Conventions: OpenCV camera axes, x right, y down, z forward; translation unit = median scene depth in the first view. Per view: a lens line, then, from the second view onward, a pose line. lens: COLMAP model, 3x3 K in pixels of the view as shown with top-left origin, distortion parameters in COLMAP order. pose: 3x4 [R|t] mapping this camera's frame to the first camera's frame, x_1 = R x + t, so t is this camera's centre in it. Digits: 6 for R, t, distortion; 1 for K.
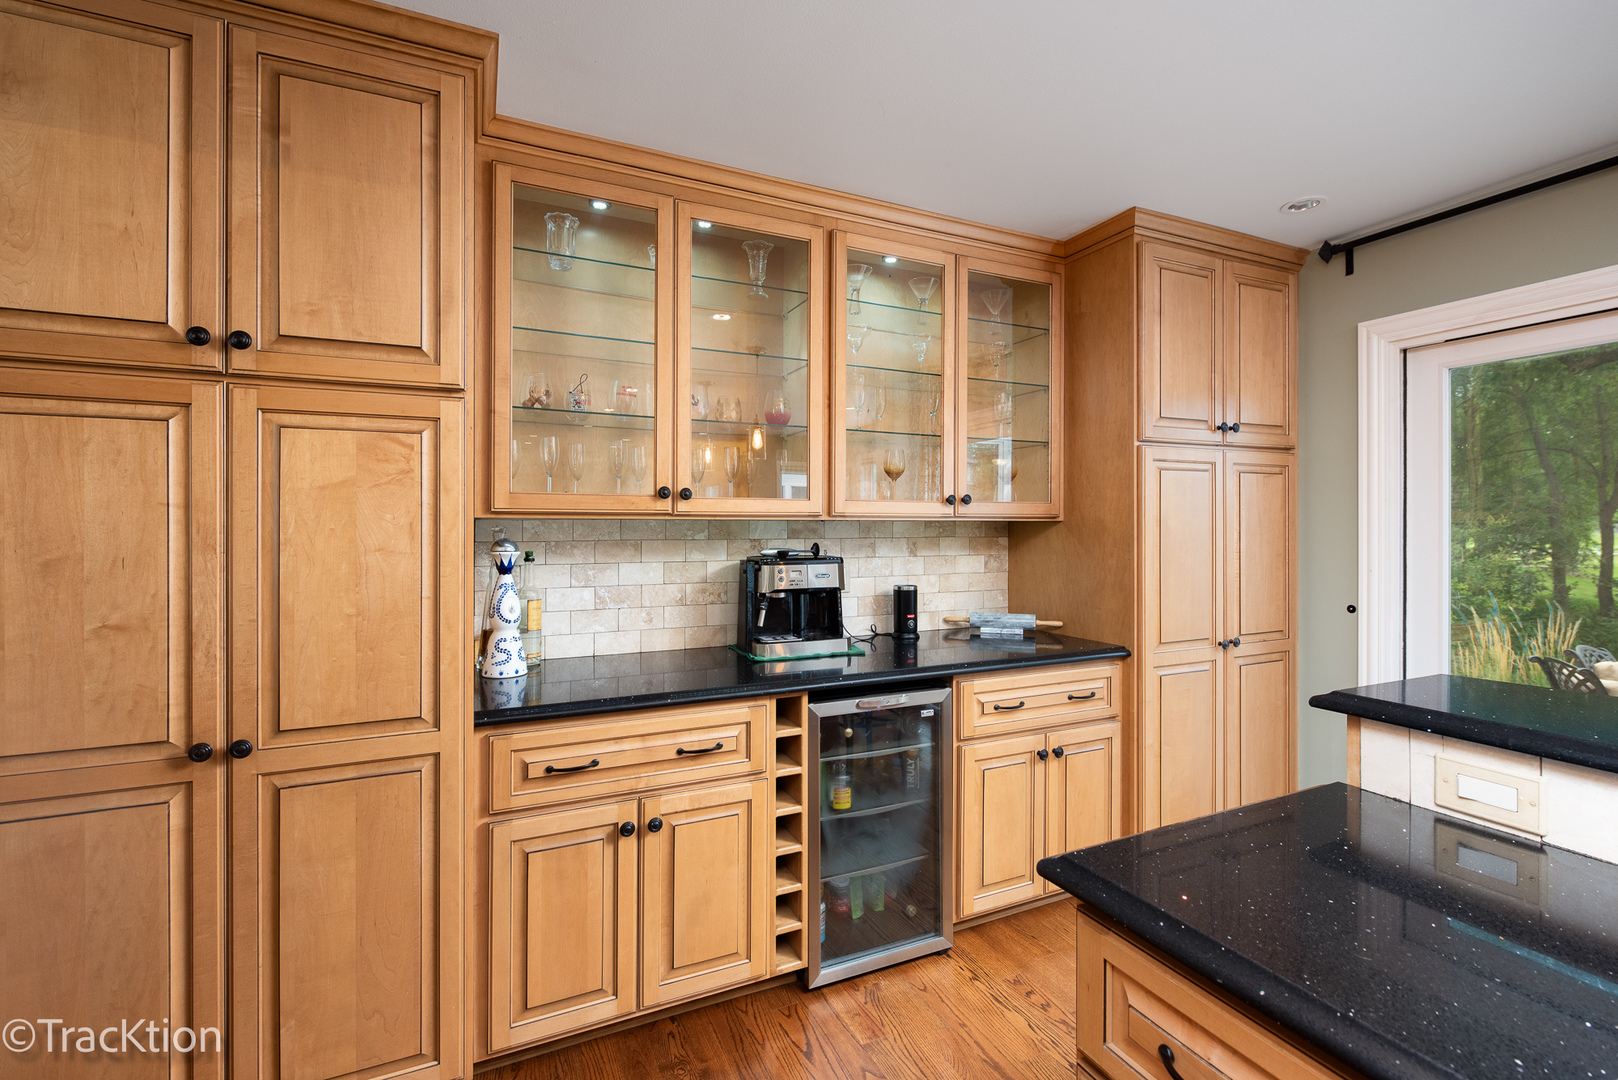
lens RADIAL K [[722.4, 0, 811.1], [0, 722.4, 526.8], [0, 0, 1]] dist [0.011060, -0.000054]
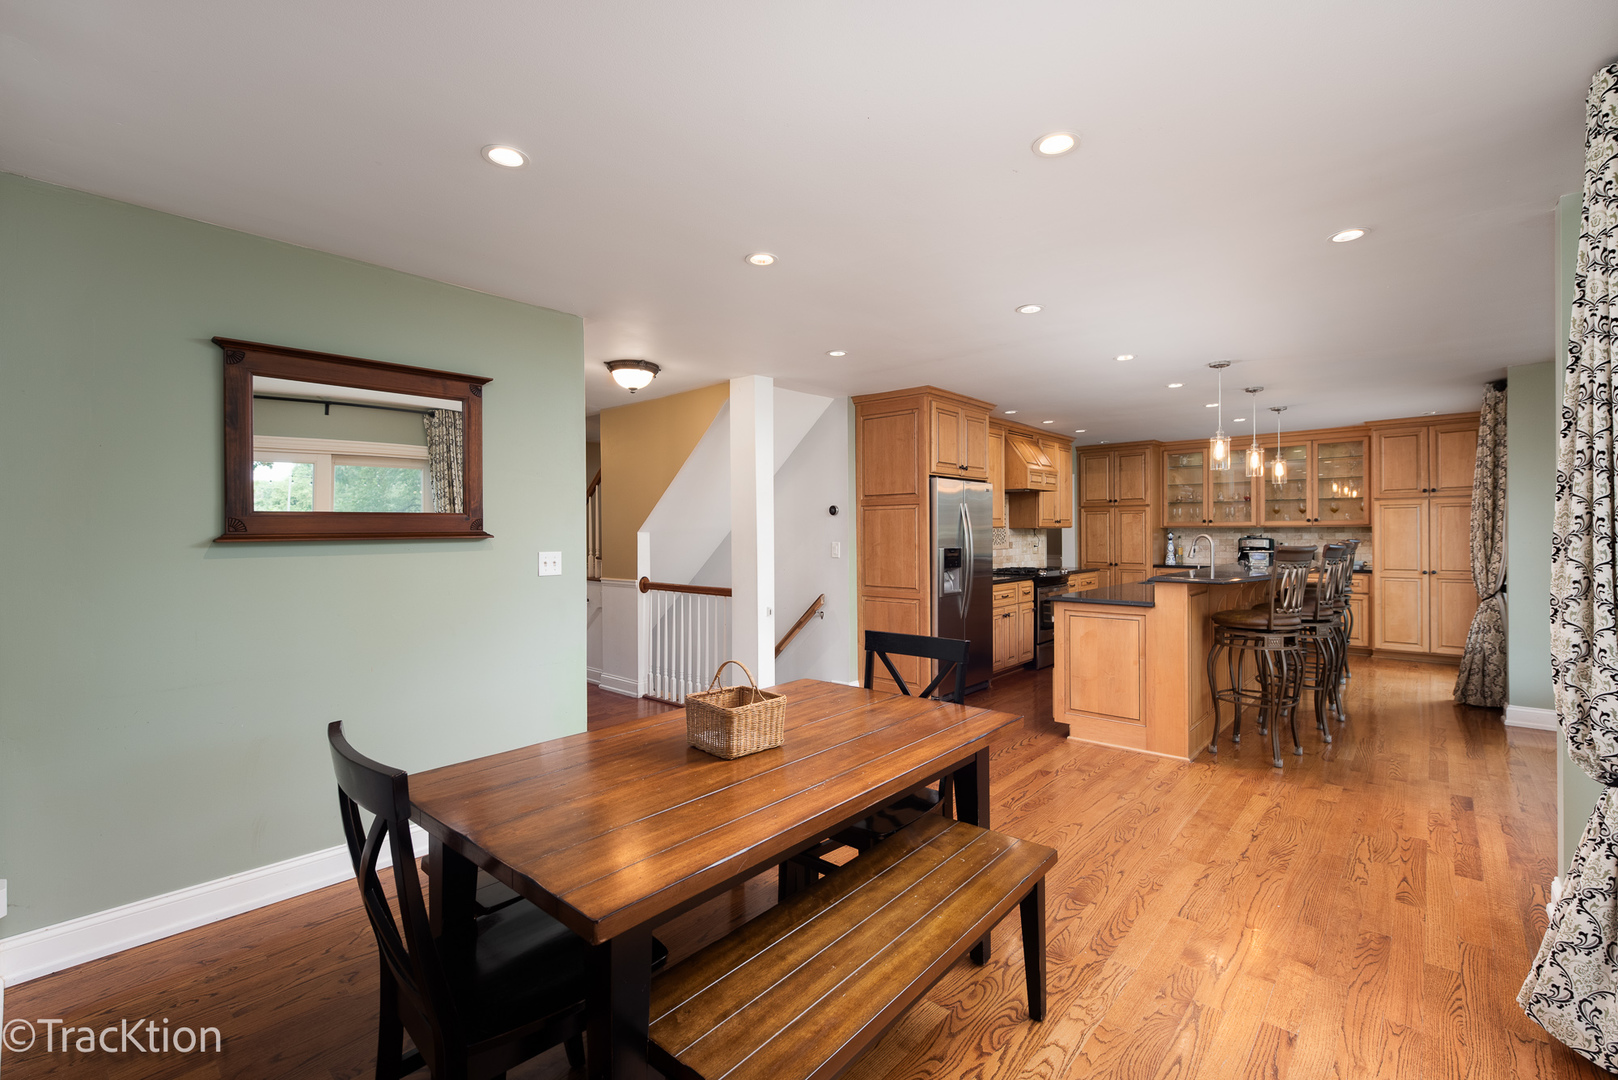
lens RADIAL K [[722.4, 0, 811.1], [0, 722.4, 526.8], [0, 0, 1]] dist [0.011060, -0.000054]
pose [[0.415057, -0.006060, -0.909775, 3.462109], [0.007133, 0.999969, -0.003406, -0.021911], [0.909768, -0.005076, 0.415087, -3.630691]]
